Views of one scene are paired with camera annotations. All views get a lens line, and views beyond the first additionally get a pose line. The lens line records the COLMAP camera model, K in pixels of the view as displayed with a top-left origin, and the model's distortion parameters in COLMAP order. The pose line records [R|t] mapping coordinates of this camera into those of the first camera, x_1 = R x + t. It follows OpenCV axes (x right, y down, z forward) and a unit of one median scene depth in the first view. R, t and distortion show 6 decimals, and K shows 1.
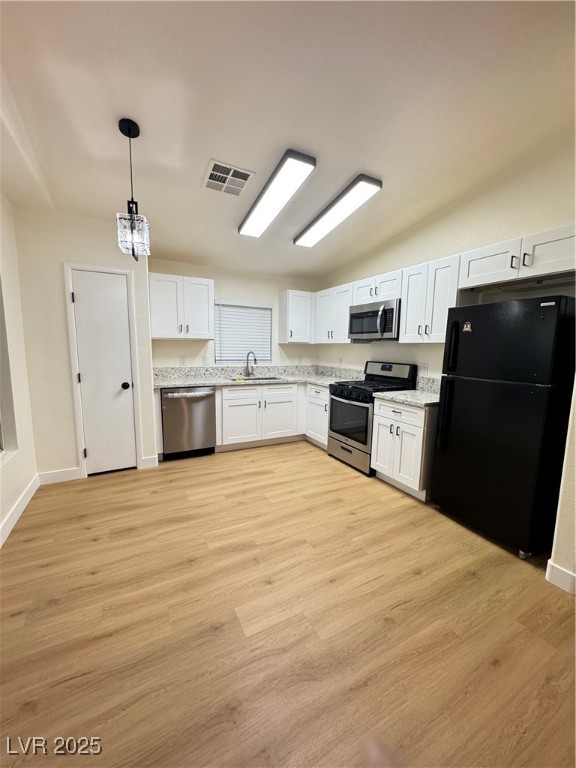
lens RADIAL K [[306.2, 0, 291.8], [0, 306.2, 382.4], [0, 0, 1]] dist [-0.002303, 0.000577]
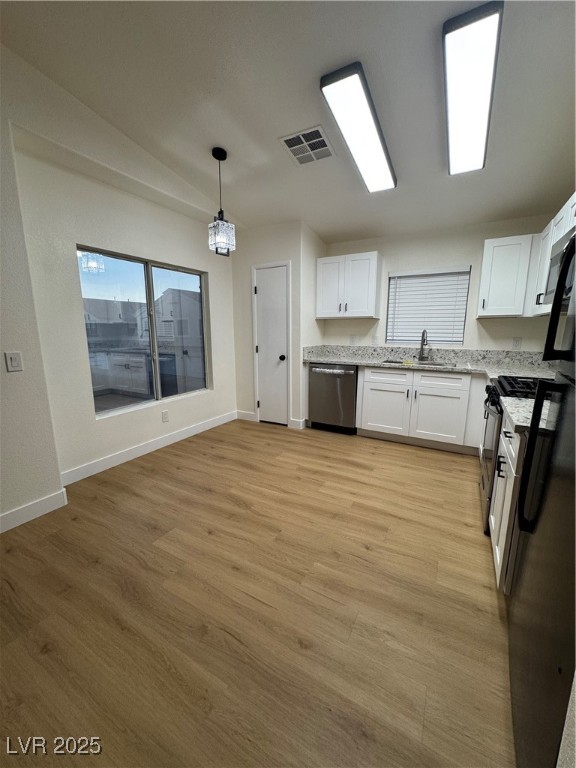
lens RADIAL K [[306.2, 0, 281.8], [0, 306.2, 382.6], [0, 0, 1]] dist [-0.002303, 0.000577]
pose [[0.529001, 0.131077, -0.838437, 0.506474], [-0.090239, 0.991086, 0.098006, -0.010241], [0.843810, 0.023814, 0.536114, 0.333746]]
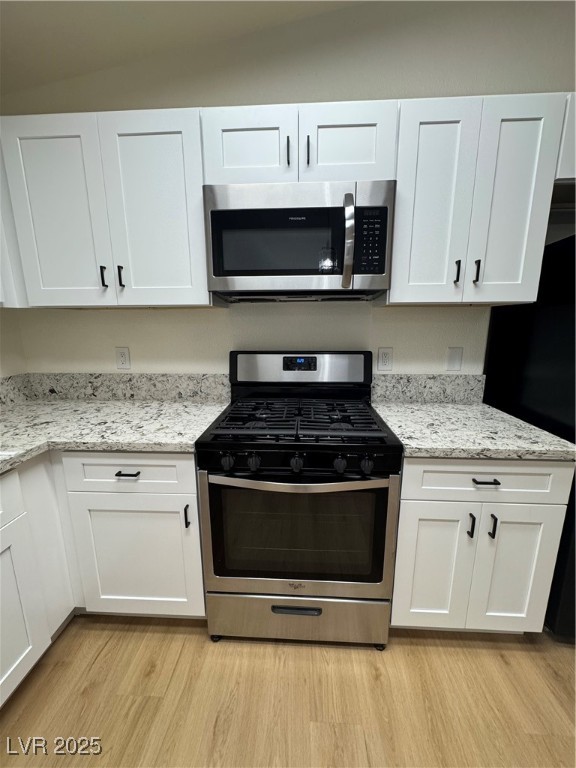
lens RADIAL K [[306.2, 0, 287.3], [0, 306.2, 382.4], [0, 0, 1]] dist [-0.002303, 0.000577]
pose [[0.522127, -0.185710, 0.832403, -0.079373], [0.110806, 0.982504, 0.149695, -0.101822], [-0.845639, 0.014076, 0.533569, 0.899497]]
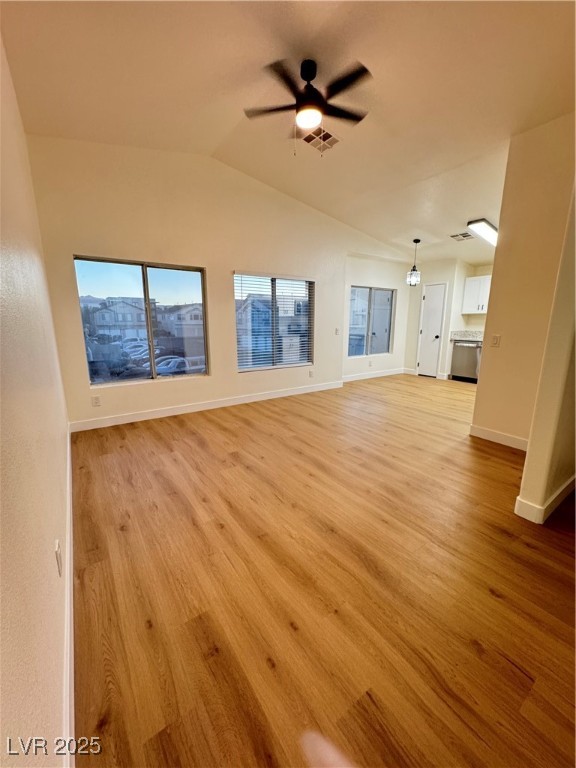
lens RADIAL K [[306.2, 0, 287.3], [0, 306.2, 383.9], [0, 0, 1]] dist [-0.002303, 0.000577]
pose [[0.124318, 0.195998, -0.972692, 1.464098], [-0.116234, 0.976424, 0.181895, 0.062925], [0.985411, 0.090447, 0.144169, -0.308373]]
